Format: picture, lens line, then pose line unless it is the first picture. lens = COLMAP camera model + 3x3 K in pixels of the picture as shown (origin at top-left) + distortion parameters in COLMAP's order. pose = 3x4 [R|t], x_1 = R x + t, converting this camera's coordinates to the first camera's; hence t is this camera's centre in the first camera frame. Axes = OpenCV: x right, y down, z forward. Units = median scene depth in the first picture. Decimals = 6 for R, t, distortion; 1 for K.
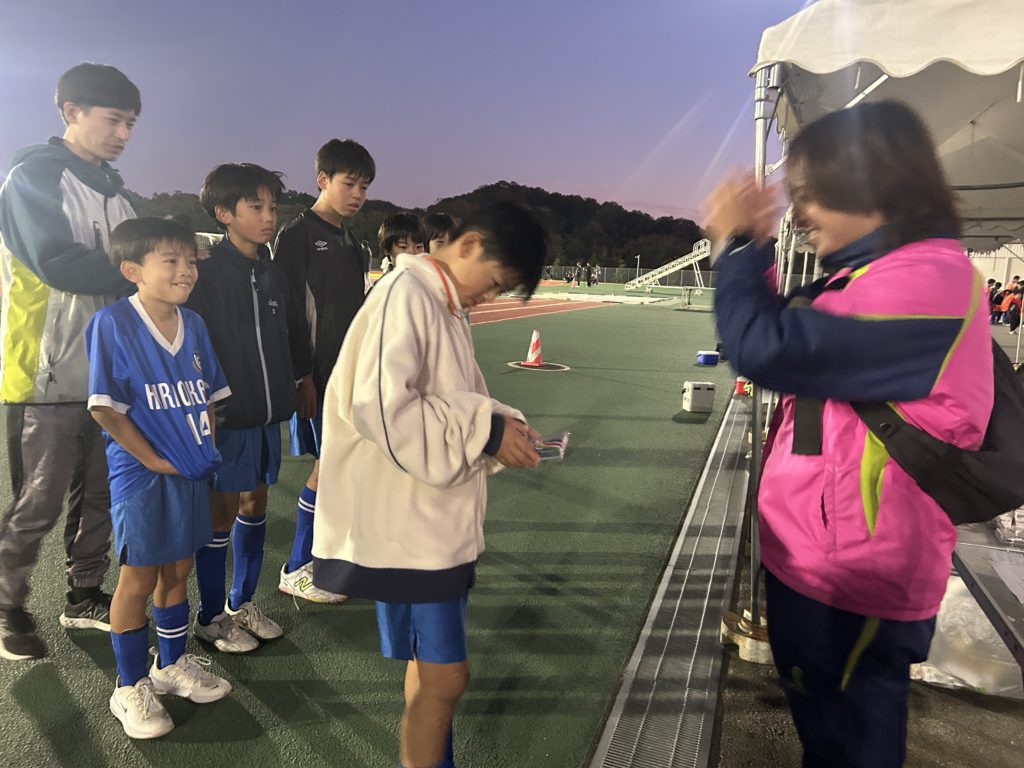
lens RADIAL K [[788.0, 0, 512.0], [0, 788.0, 384.0], [0, 0, 1]] dist [0.050599, -0.011207]
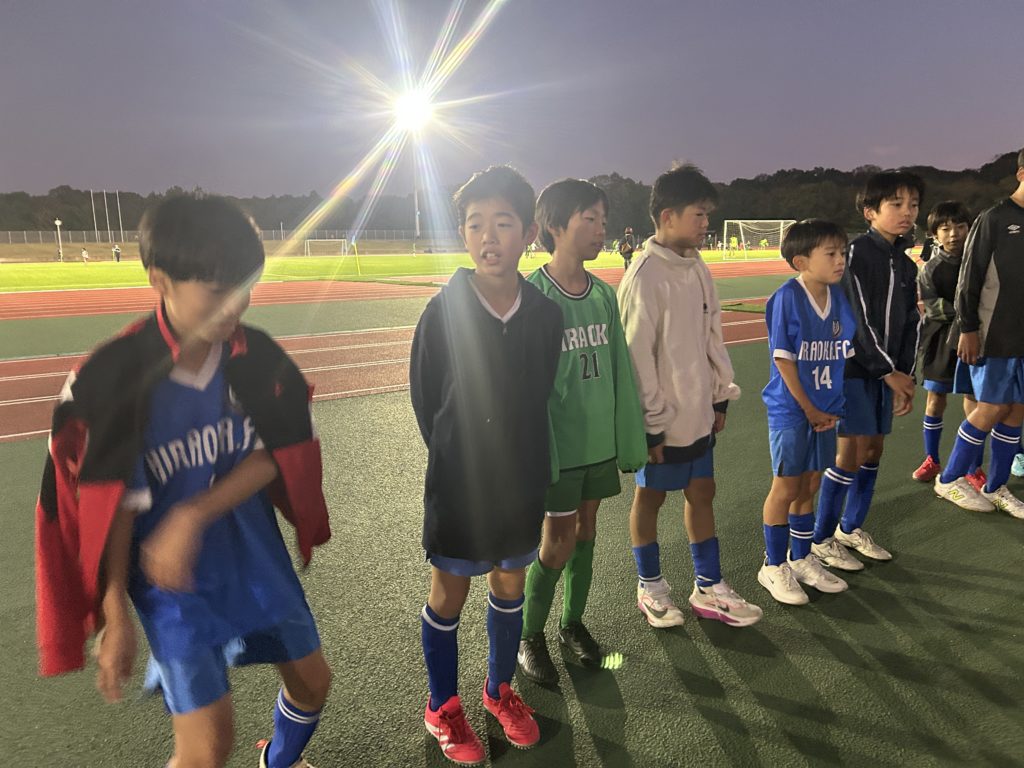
lens RADIAL K [[788.0, 0, 512.0], [0, 788.0, 384.0], [0, 0, 1]] dist [0.050599, -0.011207]
pose [[0.811463, 0.042200, -0.582877, -0.062762], [-0.029864, 0.999081, 0.030758, 0.037455], [0.583640, -0.007553, 0.811978, -0.360302]]
